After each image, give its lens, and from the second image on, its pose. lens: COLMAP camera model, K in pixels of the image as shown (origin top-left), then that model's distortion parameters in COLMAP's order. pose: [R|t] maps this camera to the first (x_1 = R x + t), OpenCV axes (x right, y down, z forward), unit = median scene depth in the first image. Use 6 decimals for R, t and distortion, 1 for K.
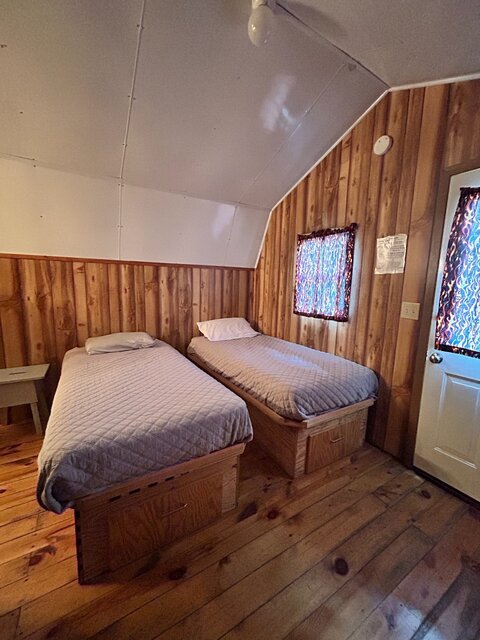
lens RADIAL K [[258.5, 0, 240.5], [0, 258.5, 321.0], [0, 0, 1]] dist [-0.000888, -0.000154]
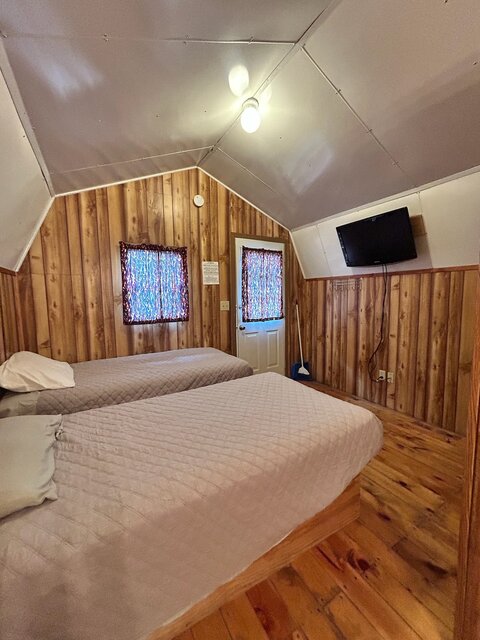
lens RADIAL K [[258.5, 0, 240.8], [0, 258.5, 317.2], [0, 0, 1]] dist [-0.000888, -0.000154]
pose [[0.007719, -0.133172, 0.991063, -1.699710], [0.152285, 0.979689, 0.130458, -0.271053], [-0.988307, 0.149917, 0.027842, 1.311670]]
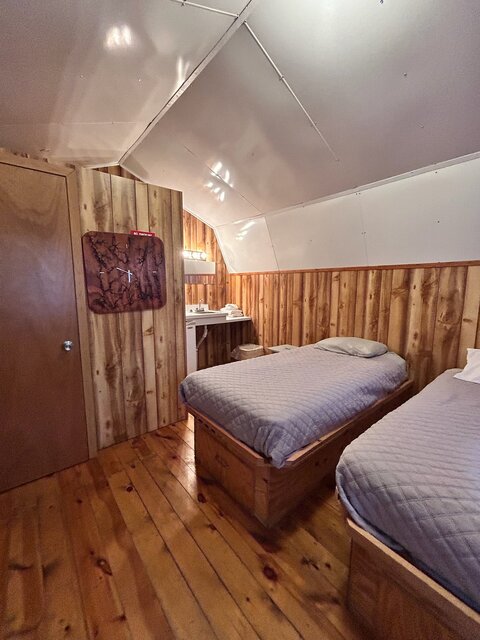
lens RADIAL K [[258.5, 0, 239.9], [0, 258.5, 317.5], [0, 0, 1]] dist [-0.000888, -0.000154]
pose [[0.150424, 0.103251, -0.983215, 0.399315], [-0.143676, 0.986256, 0.081589, -0.043437], [0.978126, 0.128991, 0.163192, 0.327685]]
